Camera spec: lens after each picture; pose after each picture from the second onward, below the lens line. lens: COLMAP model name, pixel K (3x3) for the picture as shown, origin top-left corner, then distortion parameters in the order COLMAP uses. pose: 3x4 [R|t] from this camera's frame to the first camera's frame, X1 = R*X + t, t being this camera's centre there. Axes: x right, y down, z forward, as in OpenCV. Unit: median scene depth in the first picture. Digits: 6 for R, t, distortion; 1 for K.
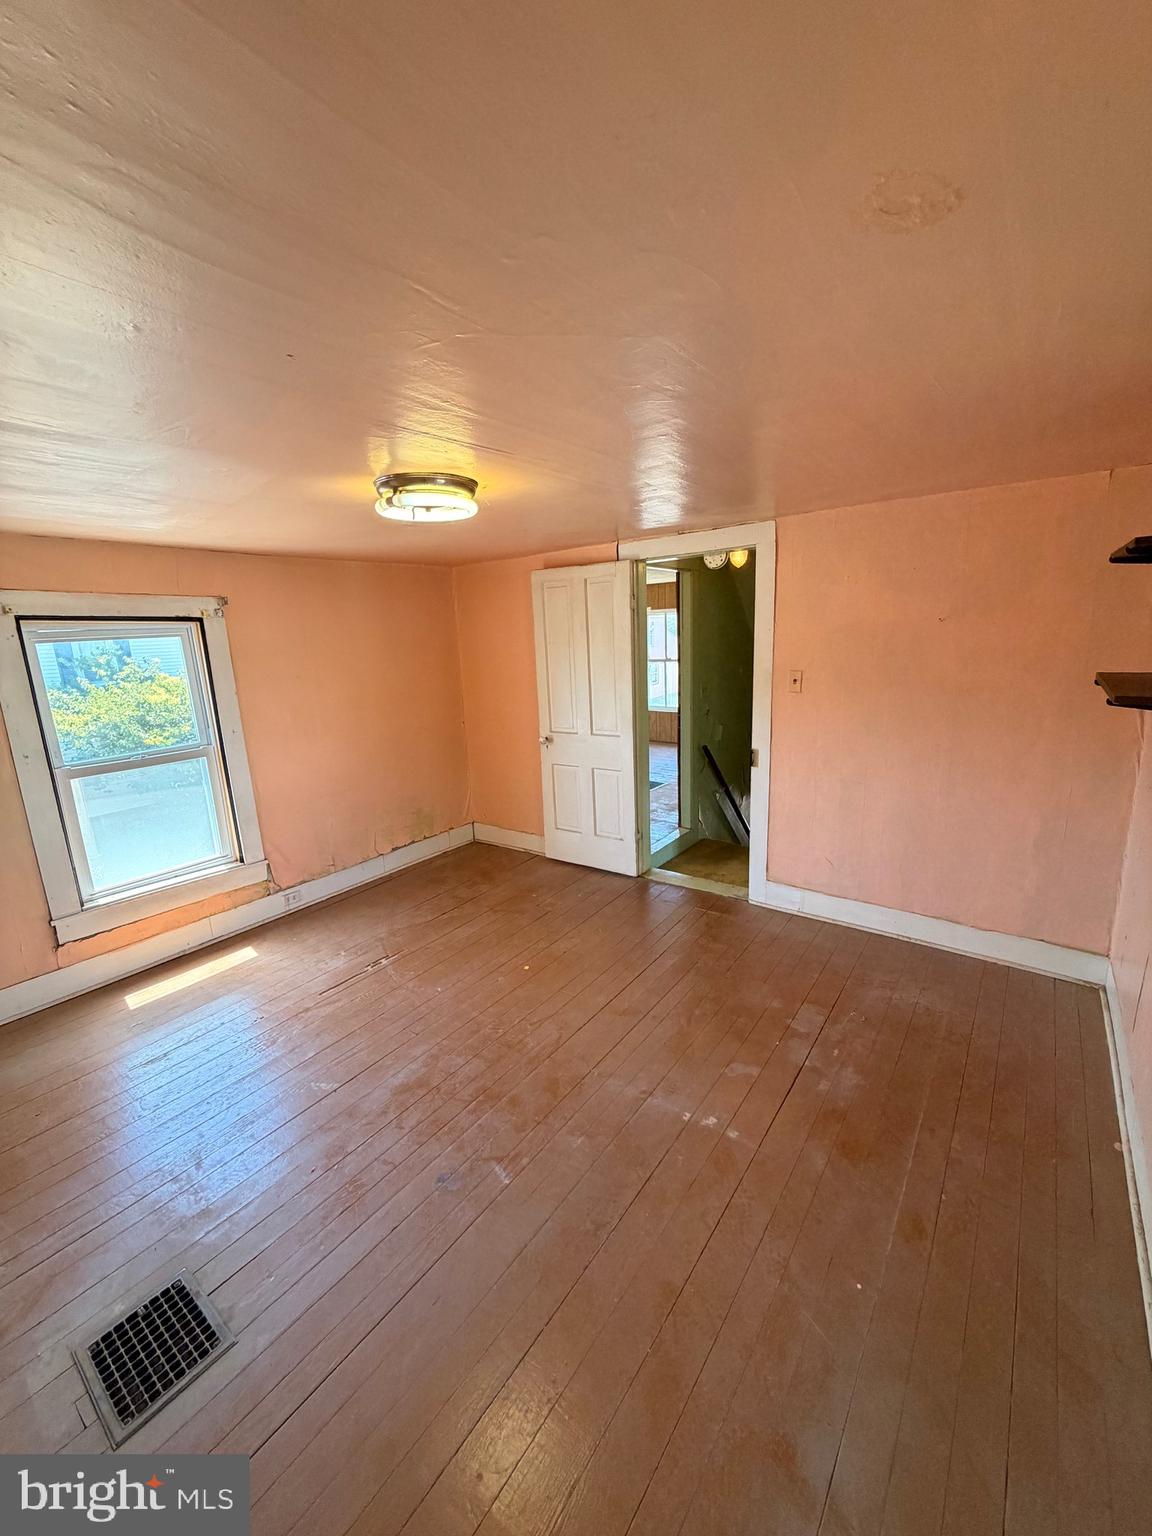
lens RADIAL K [[609.8, 0, 574.6], [0, 609.8, 761.9], [0, 0, 1]] dist [-0.000966, 0.000018]
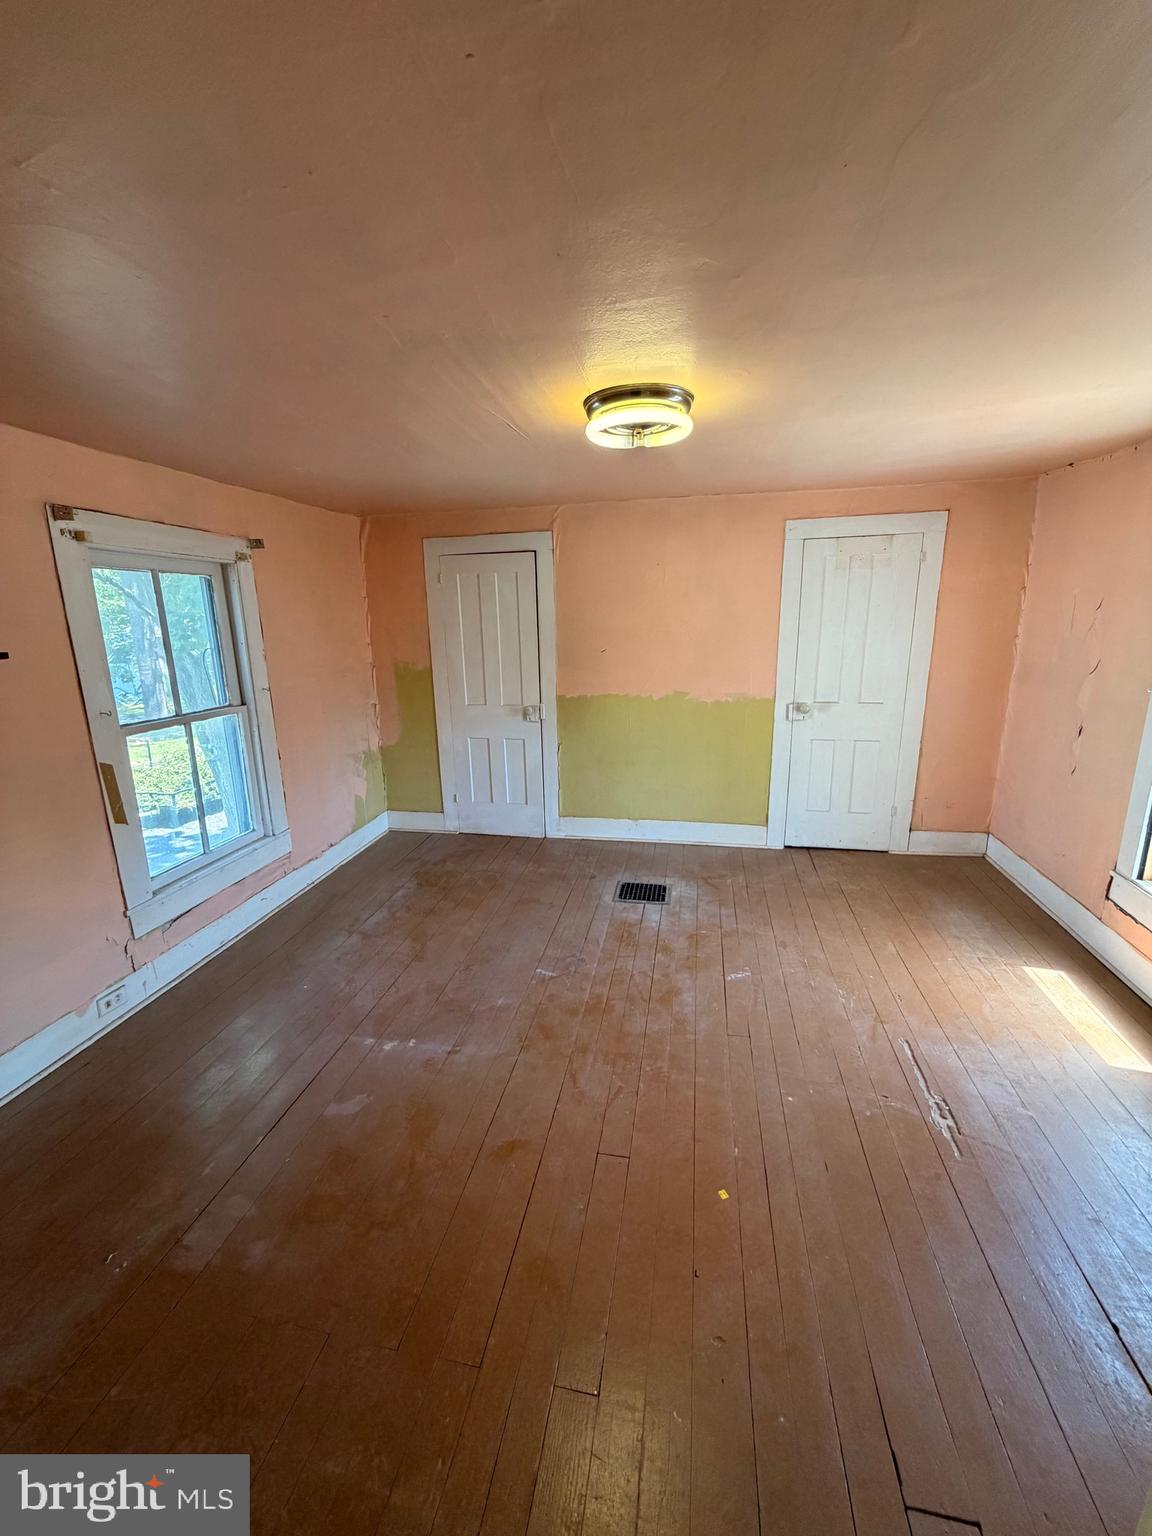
lens RADIAL K [[609.8, 0, 574.6], [0, 609.8, 761.9], [0, 0, 1]] dist [-0.000966, 0.000018]
pose [[-0.897413, 0.159102, -0.411505, 0.273329], [-0.041230, 0.898388, 0.437262, -0.318906], [0.439261, 0.409371, -0.799666, 1.678849]]
